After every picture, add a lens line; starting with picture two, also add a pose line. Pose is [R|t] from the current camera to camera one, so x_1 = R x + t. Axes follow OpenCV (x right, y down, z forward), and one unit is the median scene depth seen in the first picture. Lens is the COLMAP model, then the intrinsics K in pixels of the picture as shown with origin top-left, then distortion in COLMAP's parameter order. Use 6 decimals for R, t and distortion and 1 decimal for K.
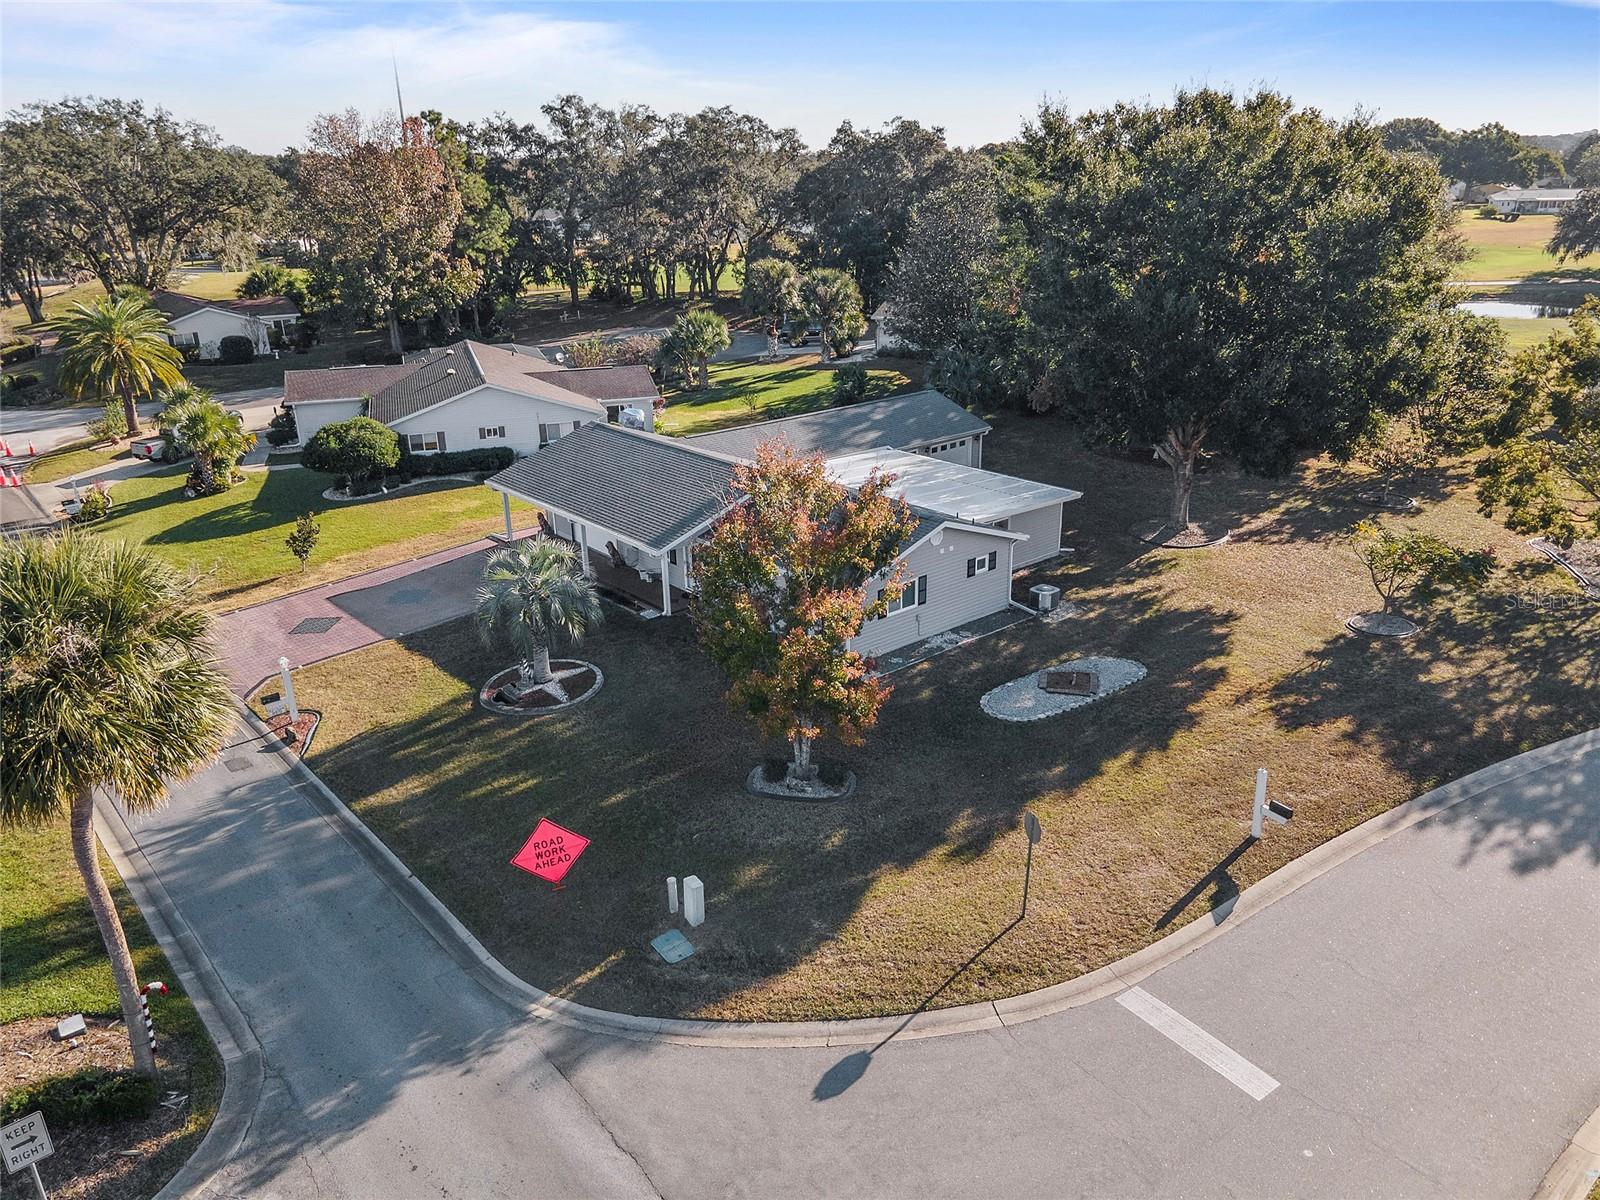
lens RADIAL K [[1088.6, 0, 800.0], [0, 1088.6, 600.0], [0, 0, 1]] dist [0.031779, -0.000695]
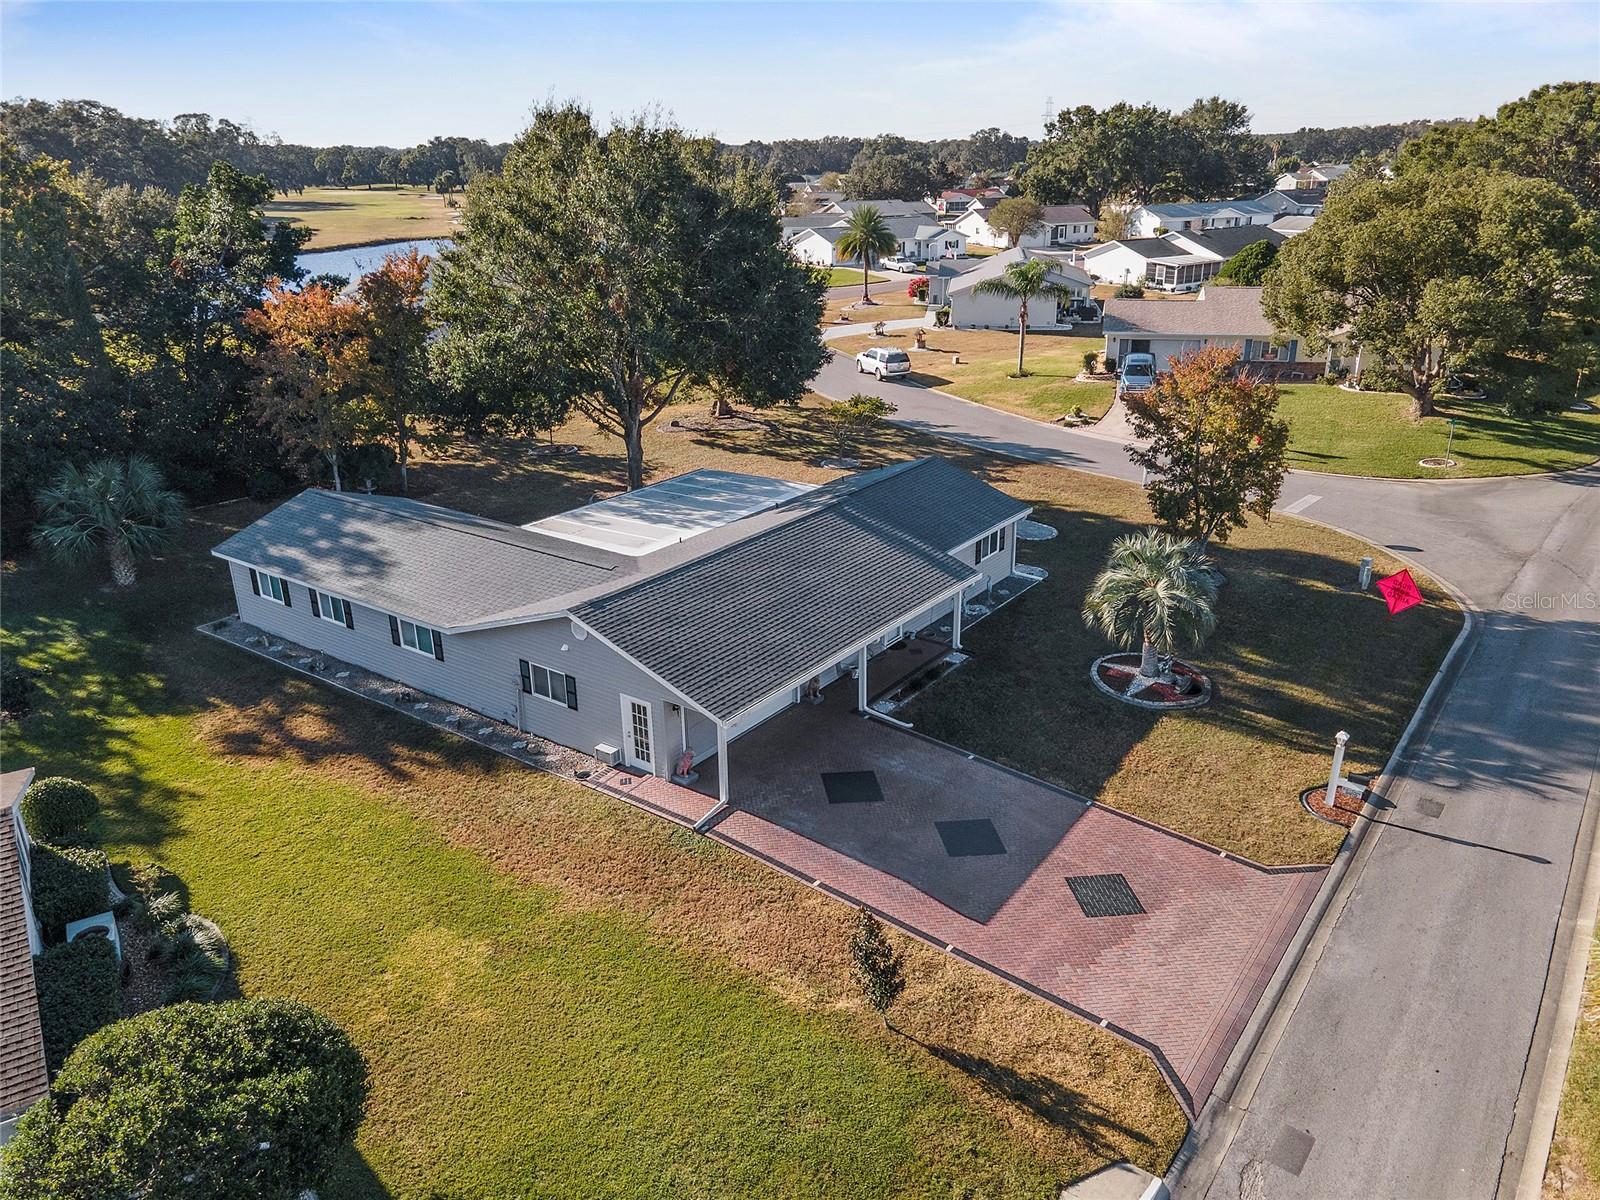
lens RADIAL K [[1127.9, 0, 843.2], [0, 1127.9, 605.2], [0, 0, 1]] dist [0.040141, -0.001416]
pose [[-0.202538, -0.343654, 0.916995, -0.888212], [0.396899, 0.827238, 0.397680, -0.386597], [-0.895237, 0.444499, -0.031151, 1.034009]]
